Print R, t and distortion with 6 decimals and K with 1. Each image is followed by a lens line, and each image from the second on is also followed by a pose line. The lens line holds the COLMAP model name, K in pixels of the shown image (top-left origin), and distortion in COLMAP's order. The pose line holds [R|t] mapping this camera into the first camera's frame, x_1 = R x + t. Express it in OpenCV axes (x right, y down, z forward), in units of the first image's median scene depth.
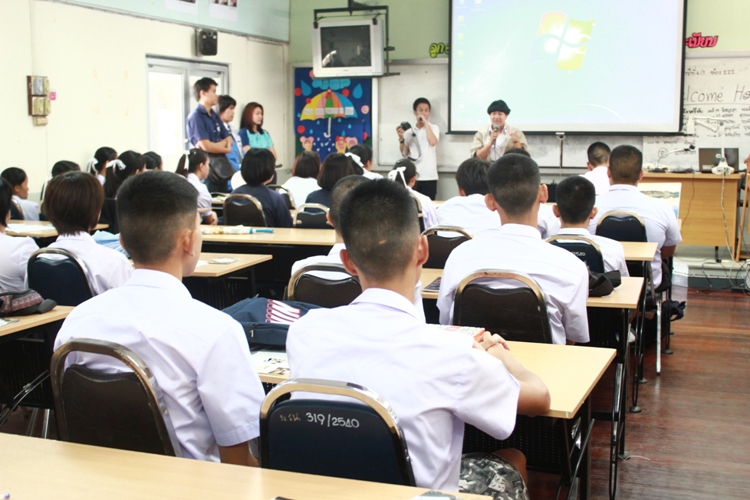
lens RADIAL K [[1082.1, 0, 379.1], [0, 1082.1, 255.1], [0, 0, 1]] dist [0.036972, 0.000000]
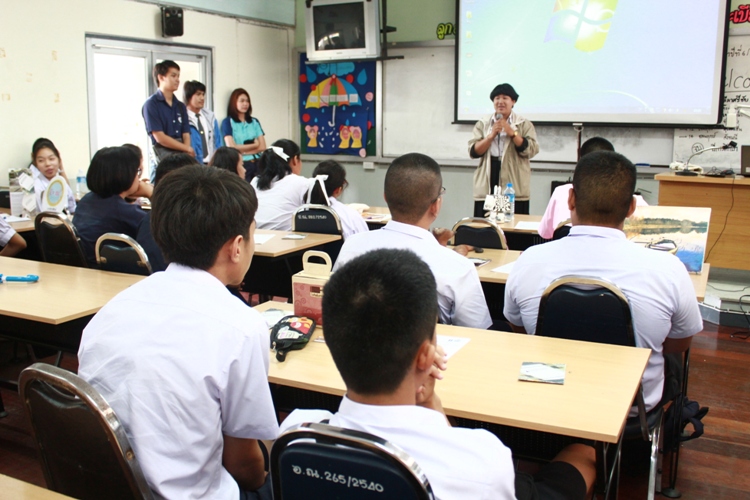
lens RADIAL K [[781.6, 0, 376.0], [0, 781.6, 250.5], [0, 0, 1]] dist [-0.039265, 0.000000]
pose [[0.988596, 0.029110, -0.147754, 0.102983], [-0.021121, 0.998243, 0.055353, -0.042208], [0.149106, -0.051601, 0.987474, 0.352656]]
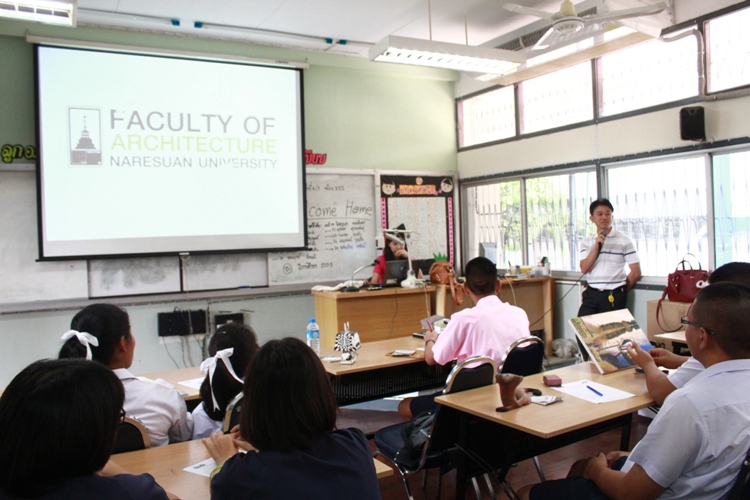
lens RADIAL K [[616.0, 0, 376.8], [0, 616.0, 251.0], [0, 0, 1]] dist [-0.148898, 0.116767]
pose [[0.658159, -0.046610, 0.751435, -0.098913], [0.119289, 0.991930, -0.042954, -0.075284], [-0.743369, 0.117909, 0.658408, 0.565596]]
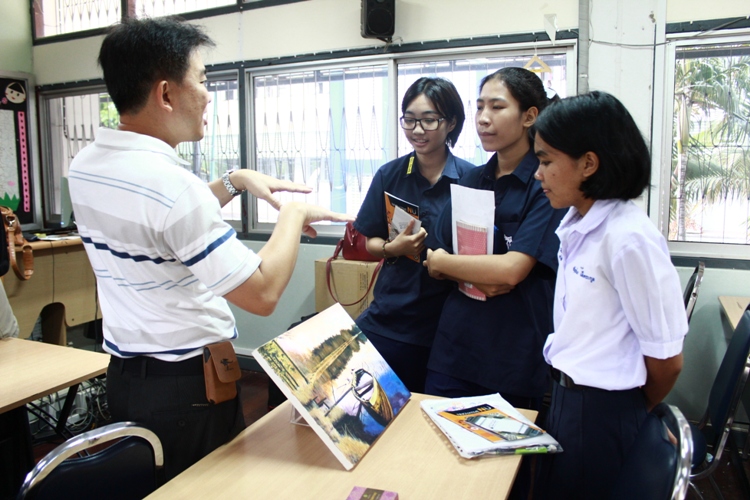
lens RADIAL K [[616.0, 0, 374.9], [0, 616.0, 250.5], [0, 0, 1]] dist [-0.148898, 0.116767]
pose [[0.103349, -0.133957, 0.985583, 0.034335], [0.113738, 0.985981, 0.122085, -0.074854], [-0.988121, 0.099481, 0.117136, 0.636862]]
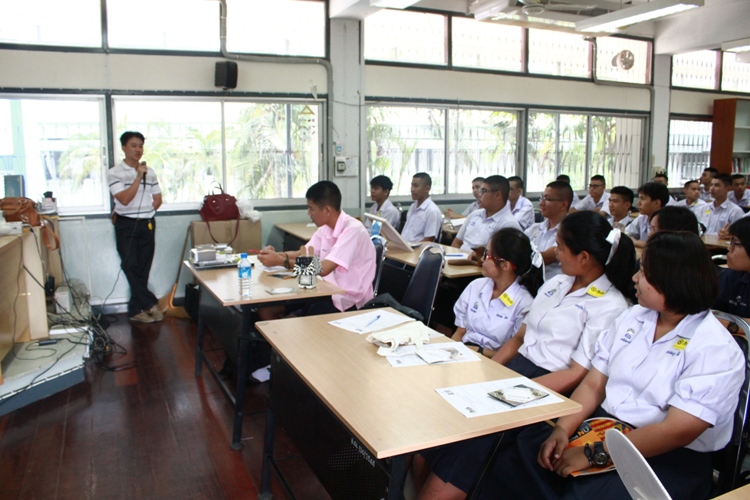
lens RADIAL K [[616.0, 0, 381.6], [0, 616.0, 247.8], [0, 0, 1]] dist [-0.148898, 0.116767]
pose [[-0.703759, -0.104480, 0.702714, -0.111789], [0.081822, 0.970625, 0.226256, -0.114343], [-0.705711, 0.216727, -0.674537, 0.927185]]
